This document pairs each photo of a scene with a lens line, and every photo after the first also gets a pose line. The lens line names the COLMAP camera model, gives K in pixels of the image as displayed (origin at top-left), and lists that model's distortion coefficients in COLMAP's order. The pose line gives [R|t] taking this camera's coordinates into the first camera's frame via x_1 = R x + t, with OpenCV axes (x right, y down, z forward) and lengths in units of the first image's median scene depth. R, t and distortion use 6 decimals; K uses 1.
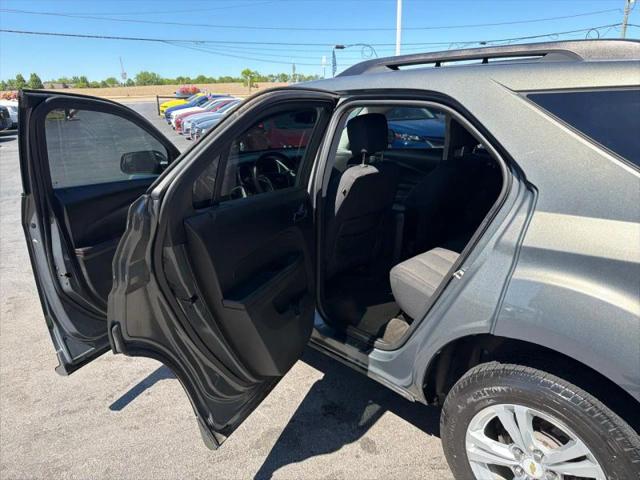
lens RADIAL K [[453.3, 0, 316.6], [0, 453.3, 240.7], [0, 0, 1]] dist [0.023513, -0.038293]
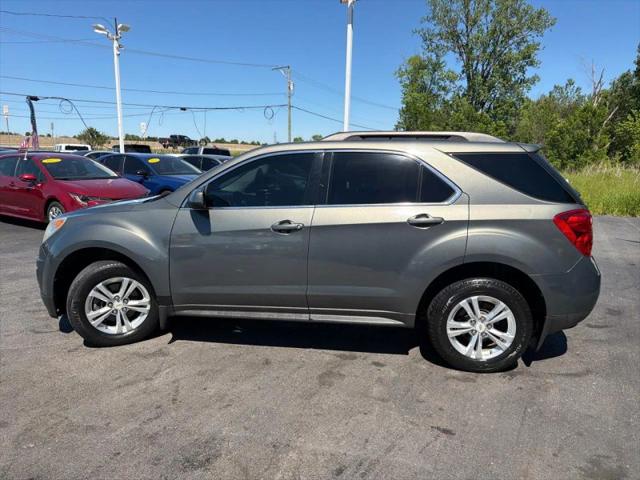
lens RADIAL K [[453.3, 0, 321.7], [0, 453.3, 239.5], [0, 0, 1]] dist [0.023513, -0.038293]
pose [[0.790888, -0.077343, 0.607054, -0.099664], [0.153400, 0.985366, -0.074312, 0.010756], [-0.592423, 0.151894, 0.791179, -0.021520]]
